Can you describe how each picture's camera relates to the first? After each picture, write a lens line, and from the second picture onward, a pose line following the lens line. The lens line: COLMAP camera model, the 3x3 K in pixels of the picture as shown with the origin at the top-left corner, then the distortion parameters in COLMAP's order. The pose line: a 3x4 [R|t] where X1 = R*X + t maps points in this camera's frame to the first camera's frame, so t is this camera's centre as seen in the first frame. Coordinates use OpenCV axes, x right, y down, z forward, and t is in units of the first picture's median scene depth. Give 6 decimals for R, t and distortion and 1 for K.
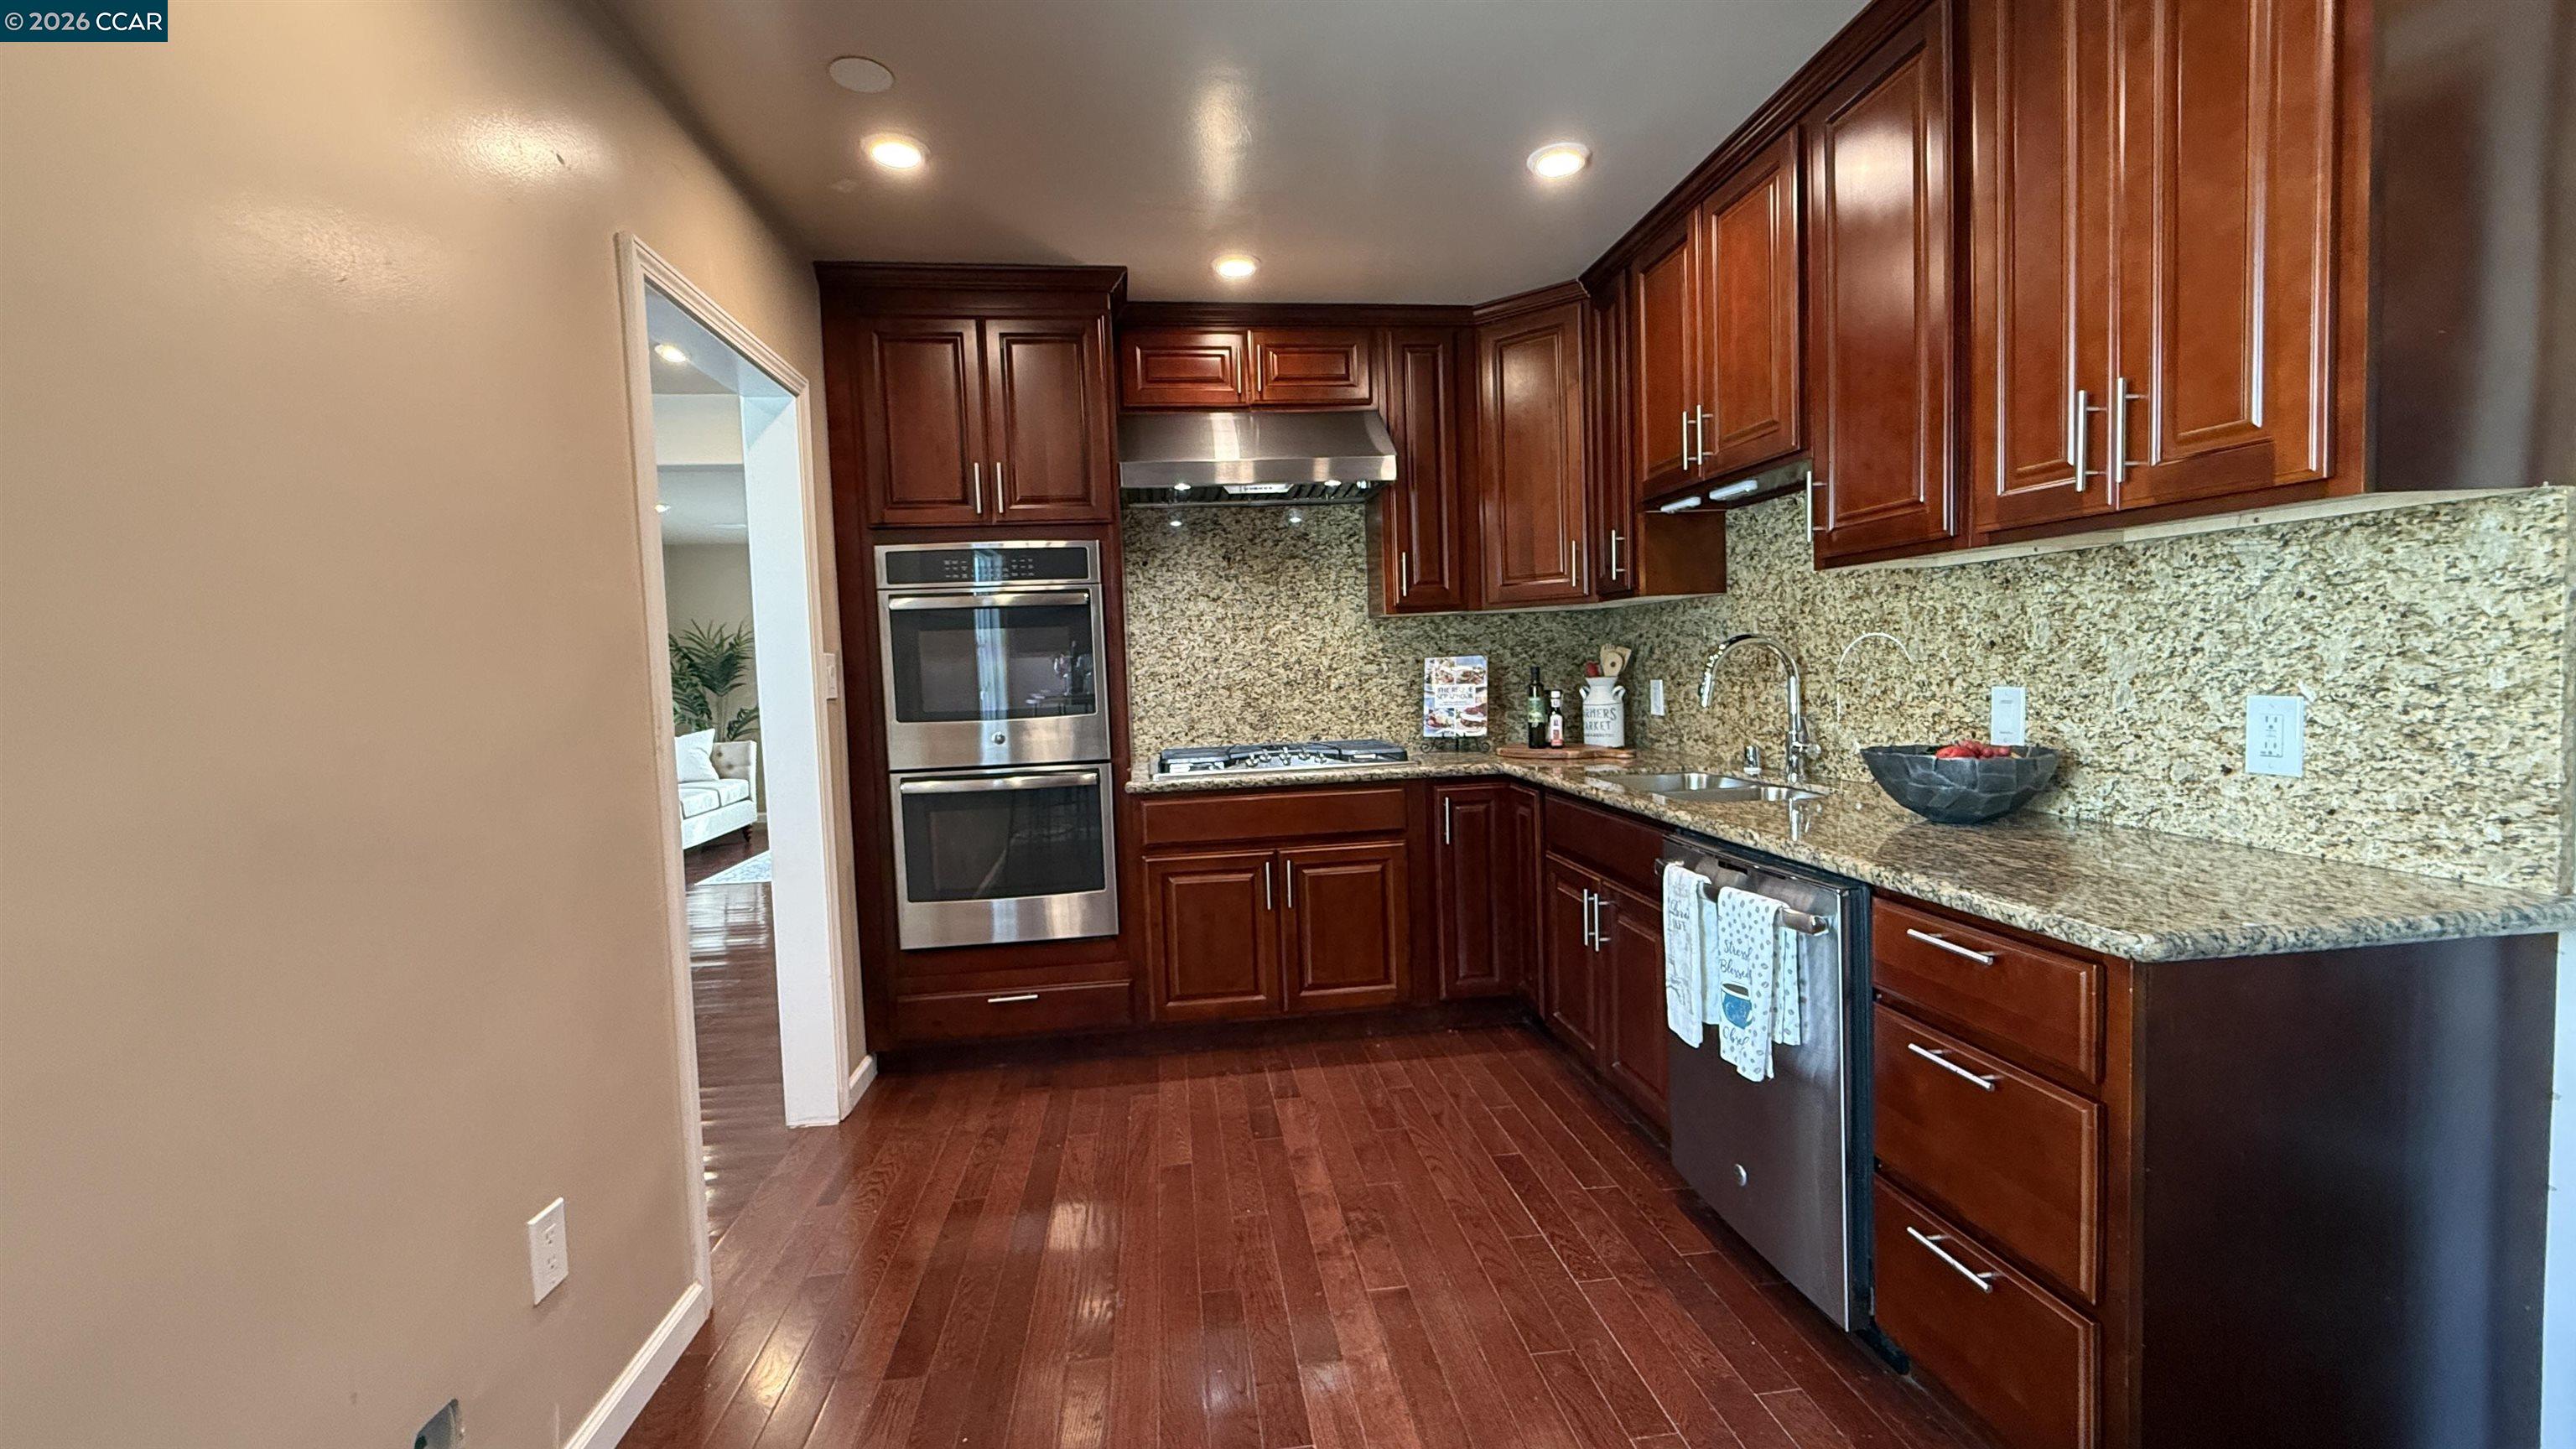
lens RADIAL K [[1028.9, 0, 1282.3], [0, 1028.9, 720.0], [0, 0, 1]] dist [-0.001880, 0.000732]
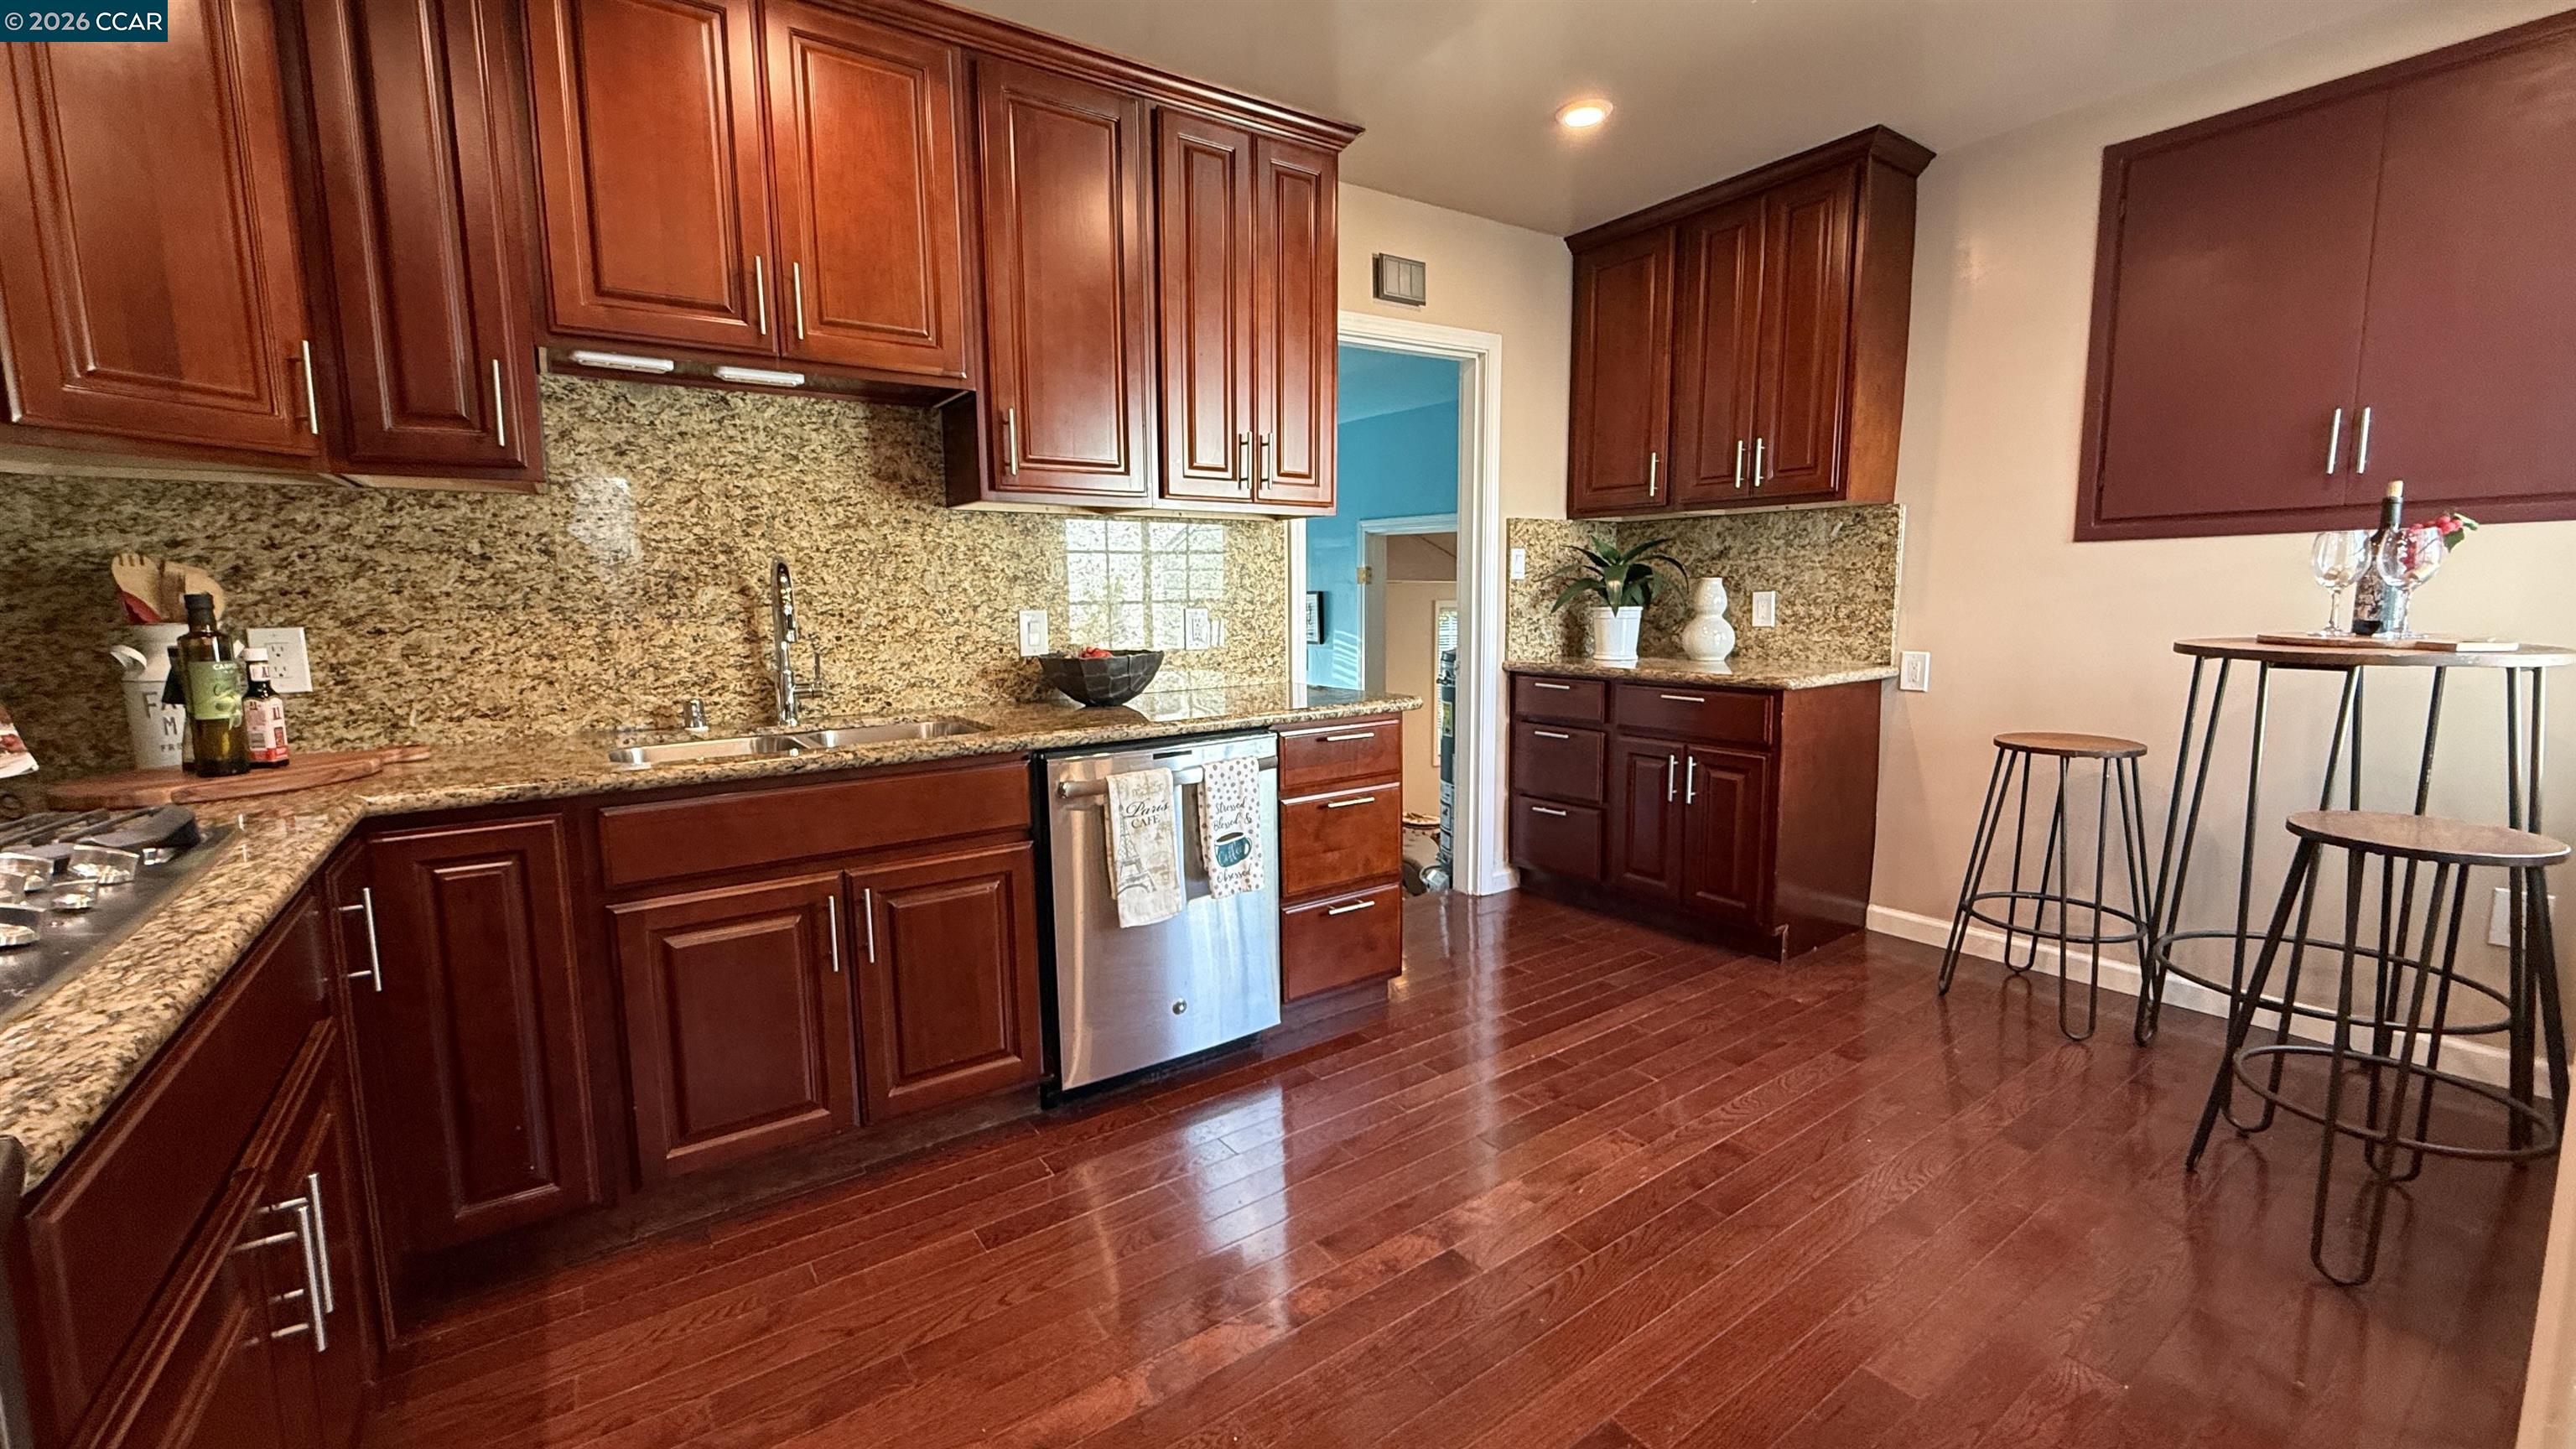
lens RADIAL K [[1028.9, 0, 1276.4], [0, 1028.9, 724.6], [0, 0, 1]] dist [-0.001880, 0.000732]
pose [[-0.465755, -0.070644, 0.882089, -0.519774], [0.078064, 0.989642, 0.120477, -0.018223], [-0.881464, 0.124973, -0.455416, 1.124728]]
